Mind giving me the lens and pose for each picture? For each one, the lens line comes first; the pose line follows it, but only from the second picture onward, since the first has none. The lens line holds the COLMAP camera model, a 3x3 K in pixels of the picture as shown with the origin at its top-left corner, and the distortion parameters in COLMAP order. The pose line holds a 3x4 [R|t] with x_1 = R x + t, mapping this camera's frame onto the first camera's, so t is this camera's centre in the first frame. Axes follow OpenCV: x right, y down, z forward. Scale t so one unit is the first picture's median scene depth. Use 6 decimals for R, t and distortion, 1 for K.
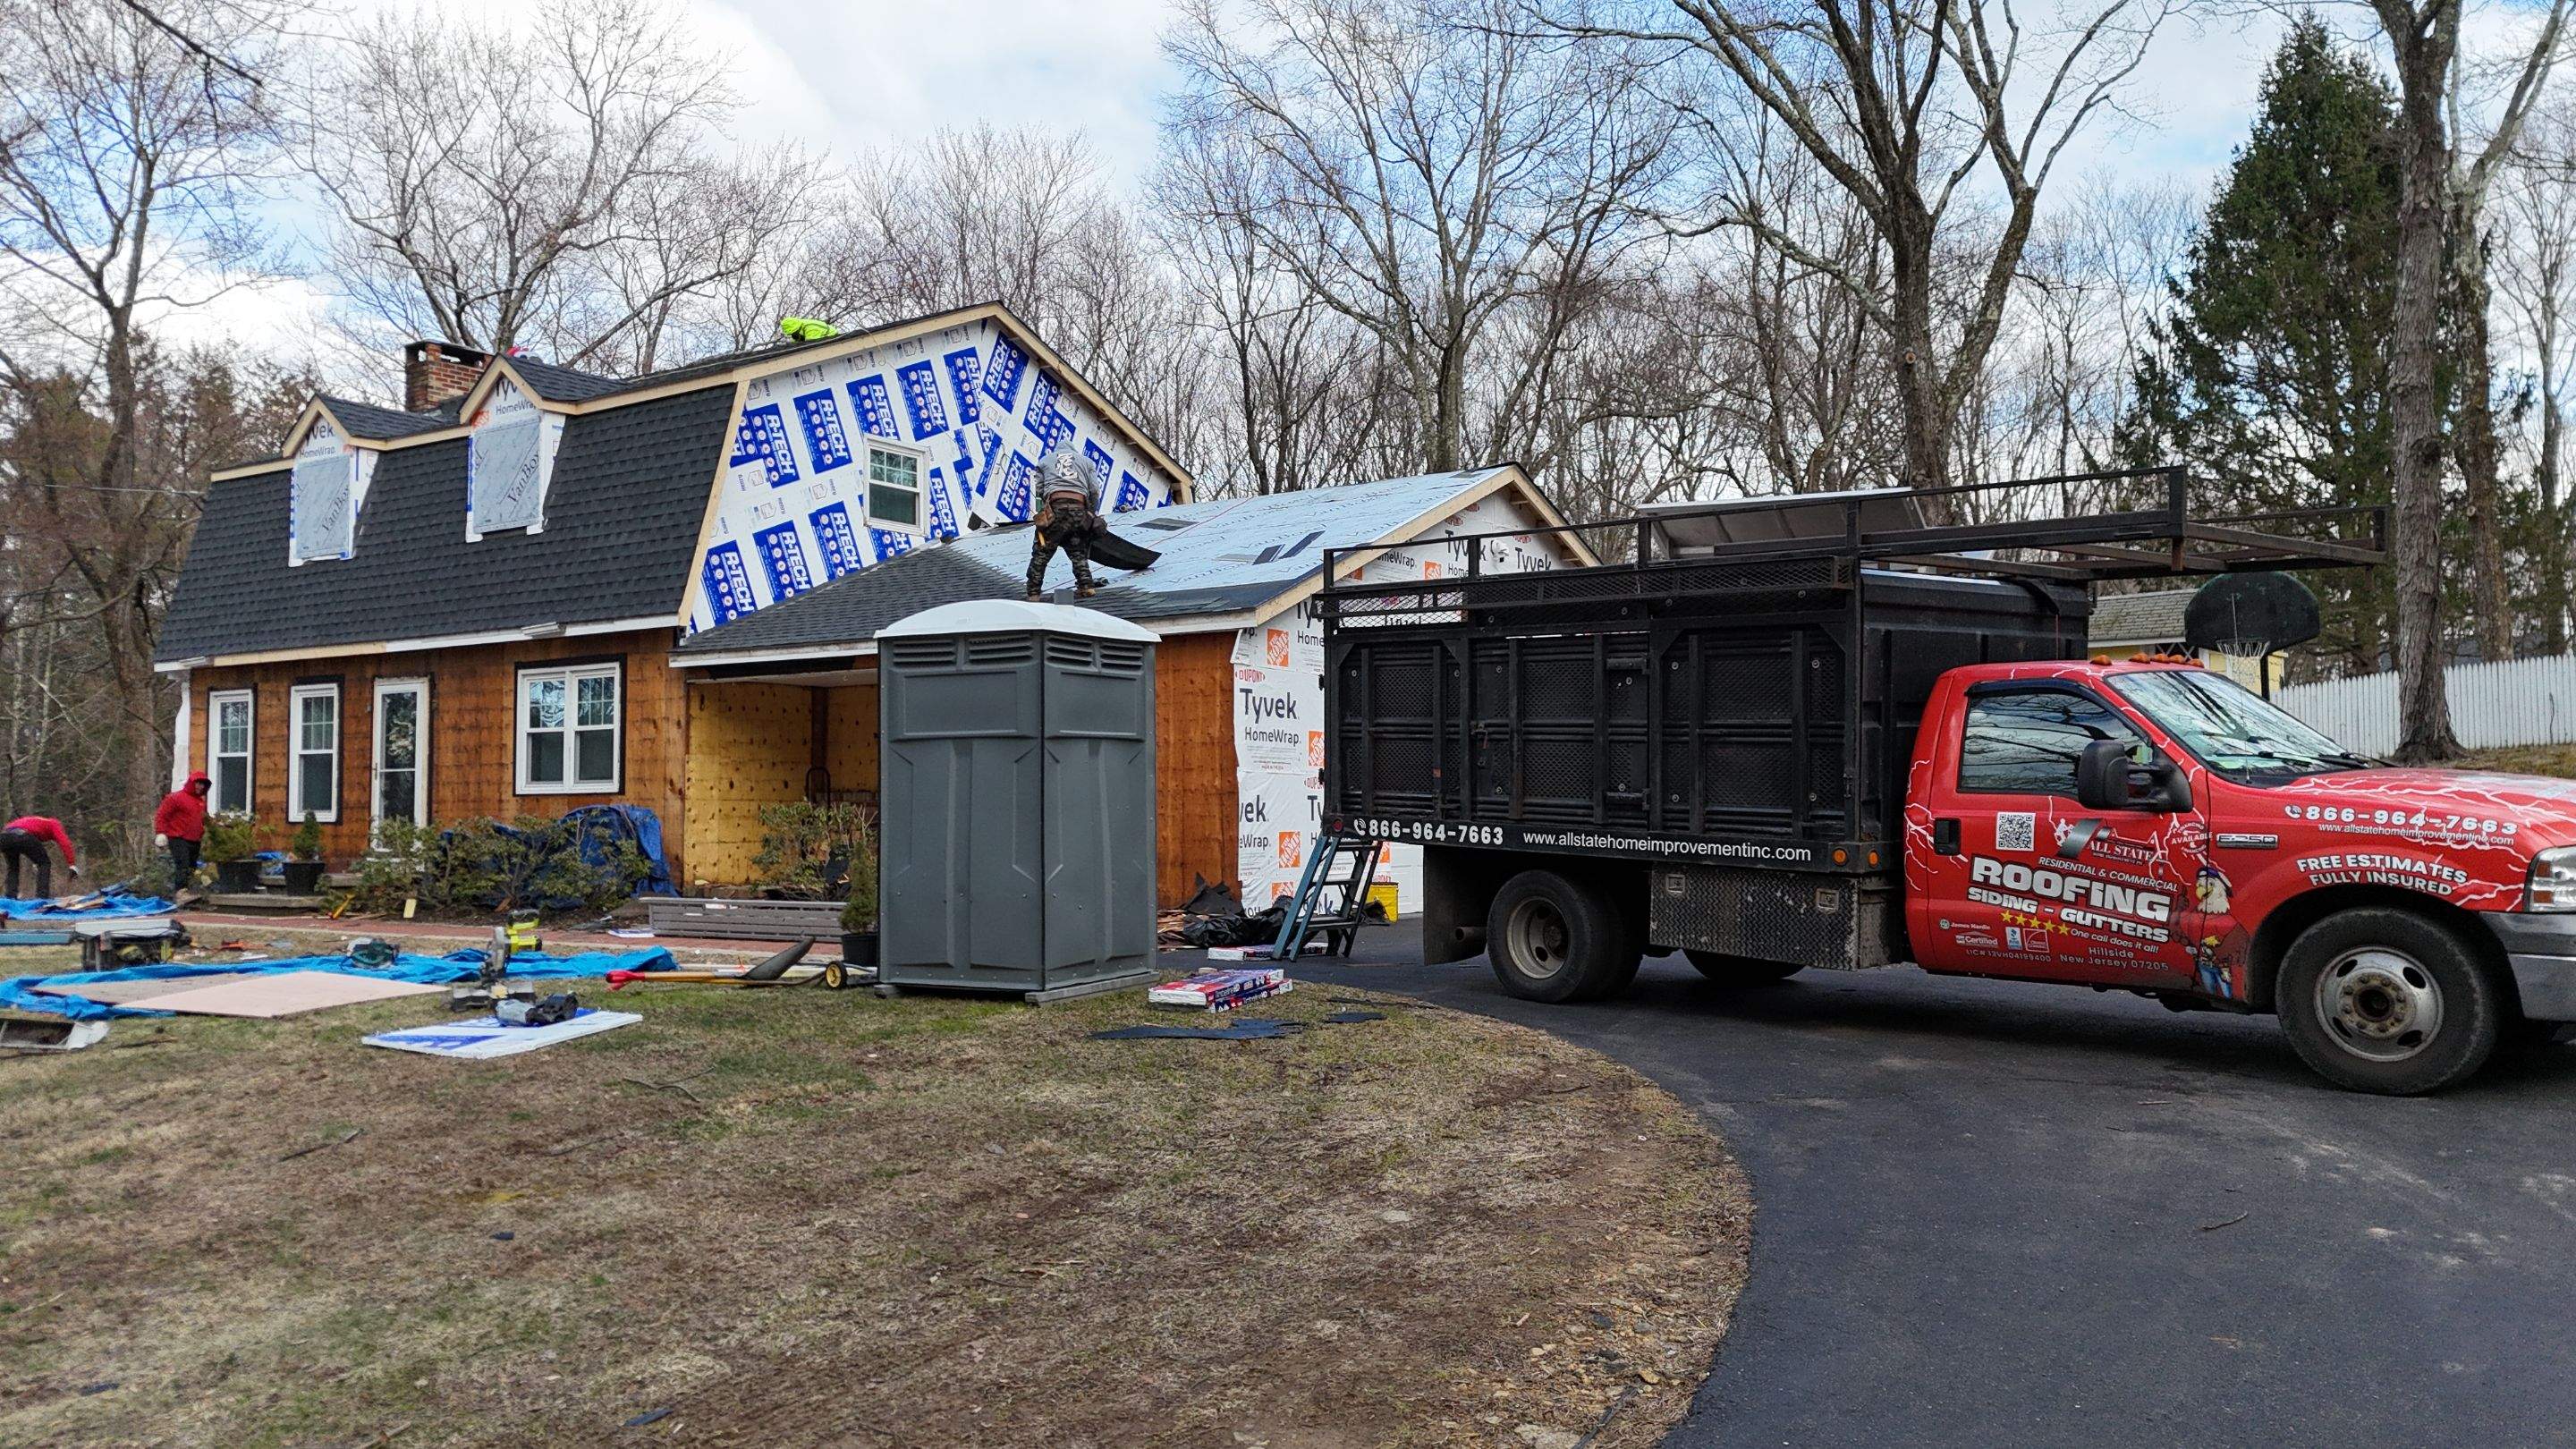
lens RADIAL K [[1900.0, 0, 1276.1], [0, 1900.0, 697.6], [0, 0, 1]] dist [0.061308, -0.042670]
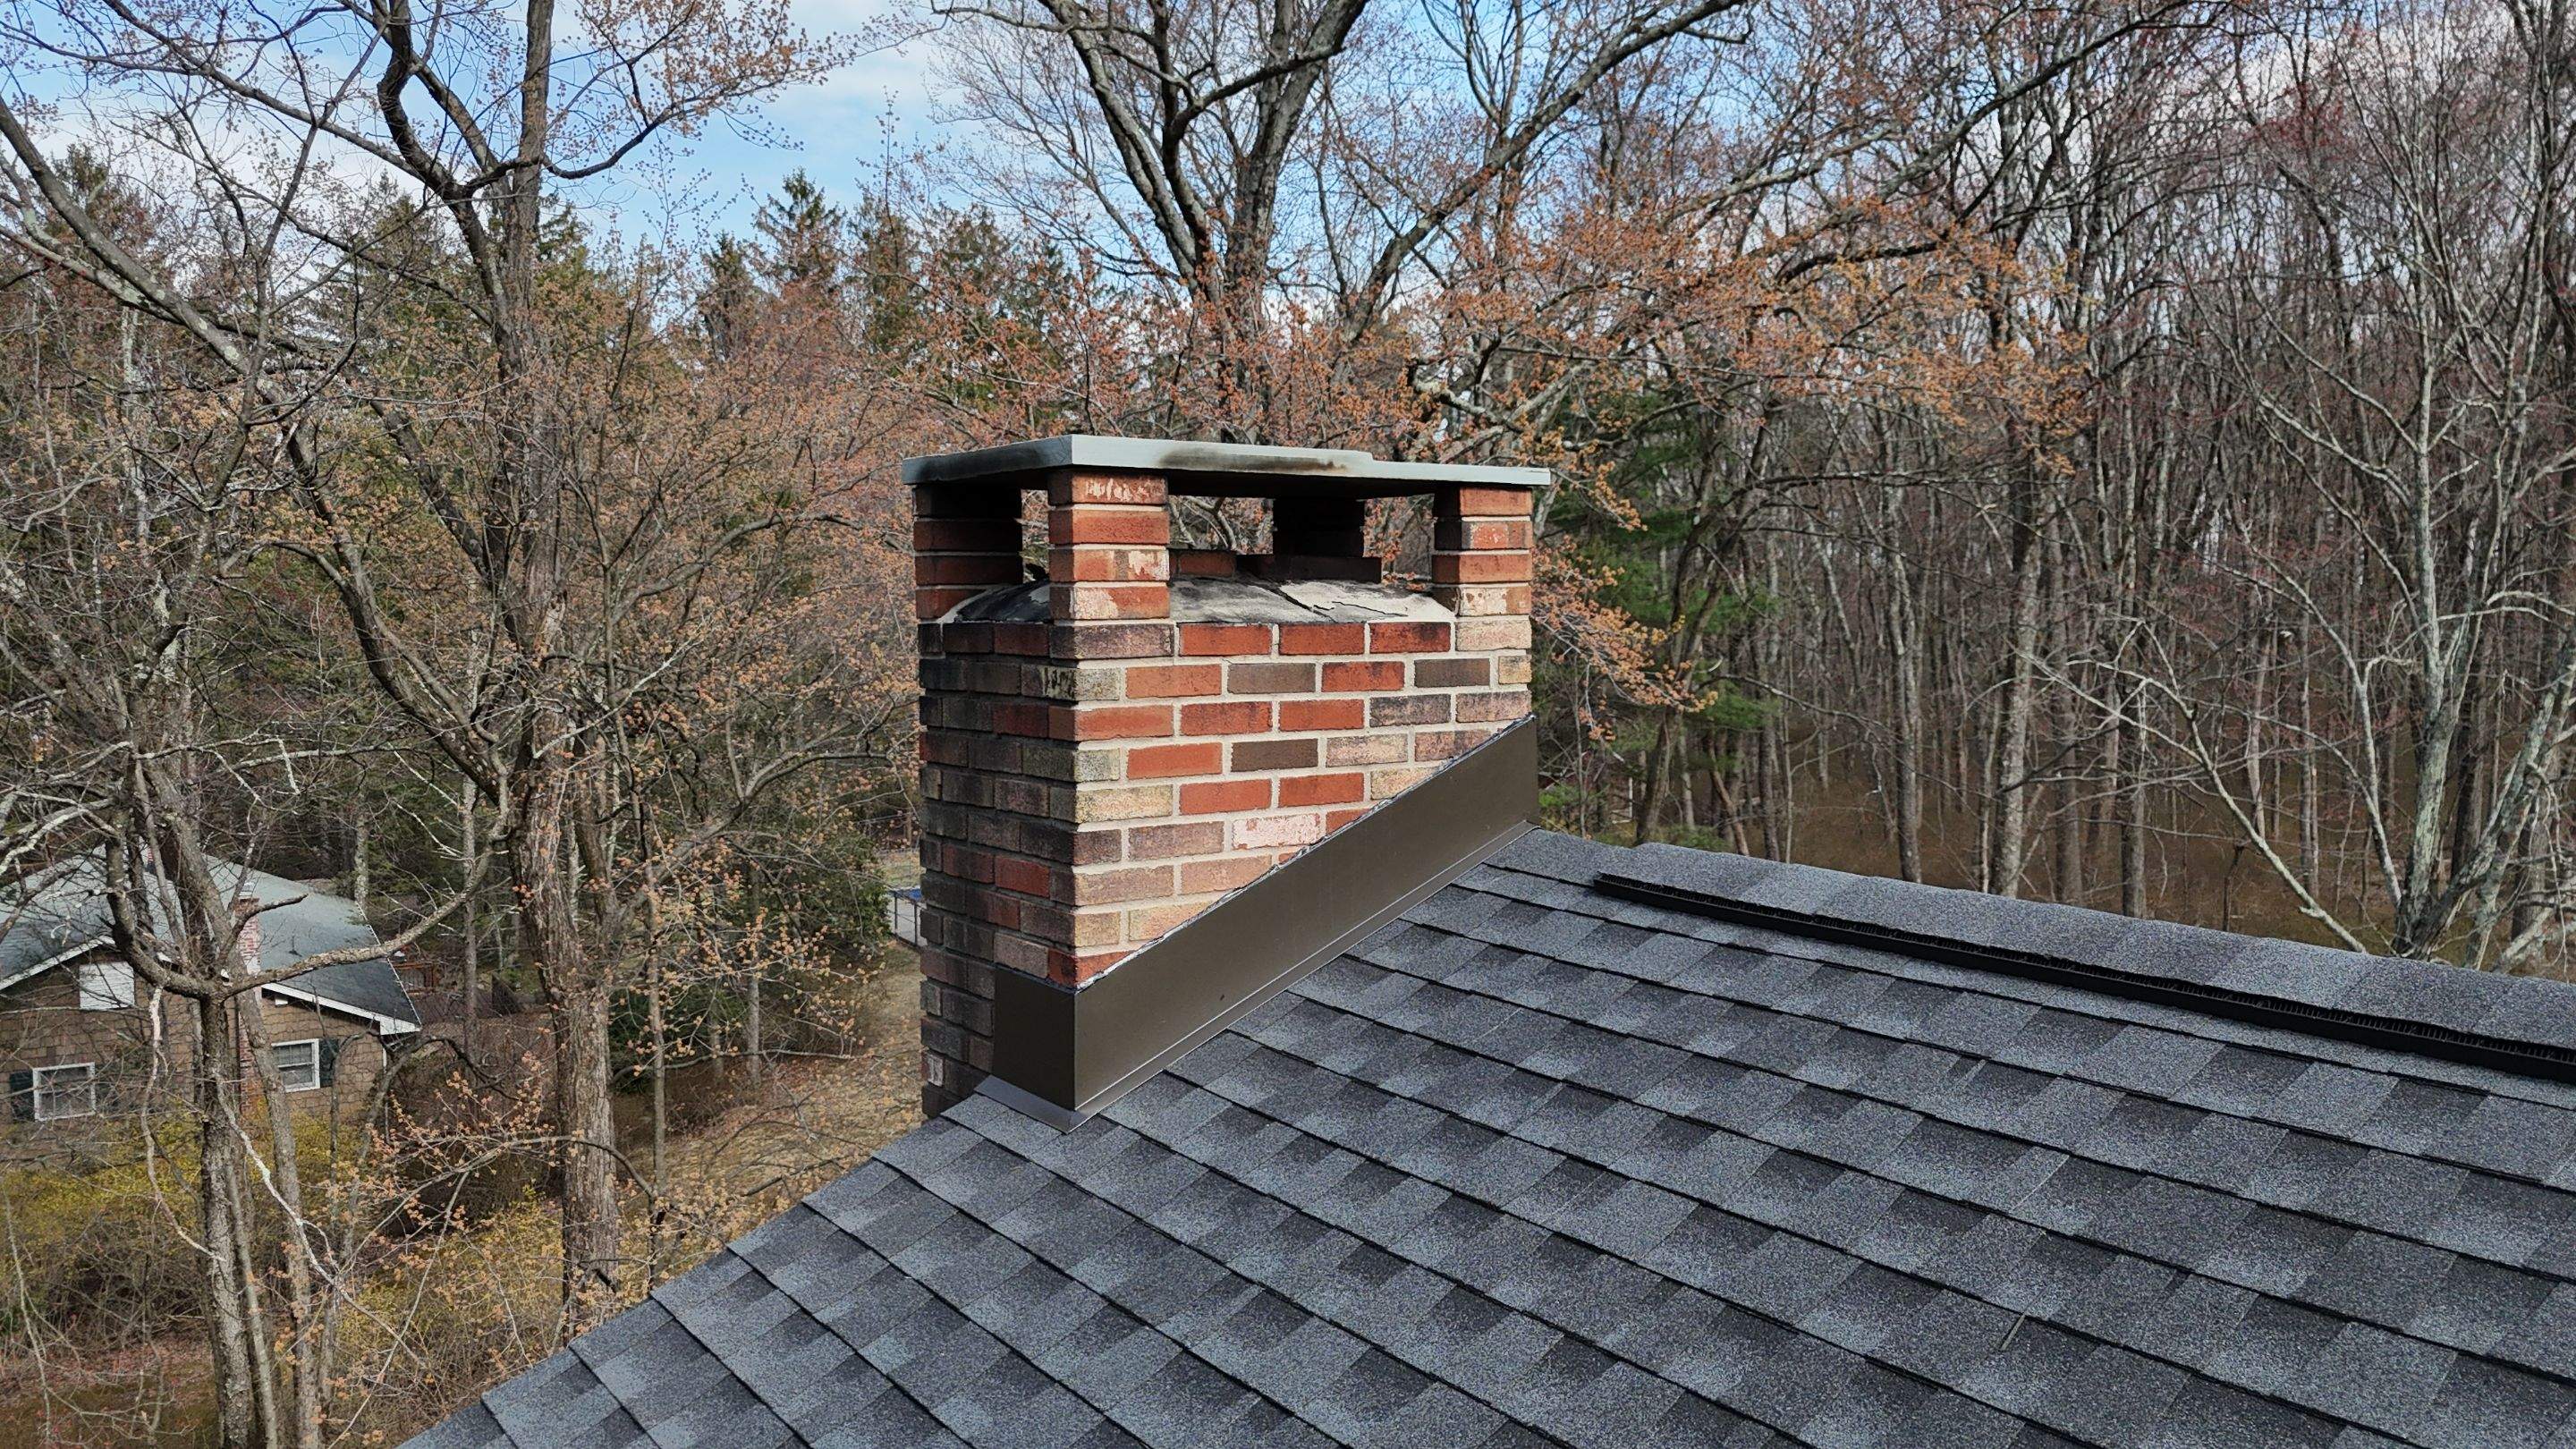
lens RADIAL K [[1900.0, 0, 1281.9], [0, 1900.0, 733.7], [0, 0, 1]] dist [0.061308, -0.042670]
pose [[0.944975, 0.023065, -0.326329, -0.458284], [0.019404, 0.991803, 0.126291, -0.216144], [0.326567, -0.125674, 0.936782, 1.048661]]
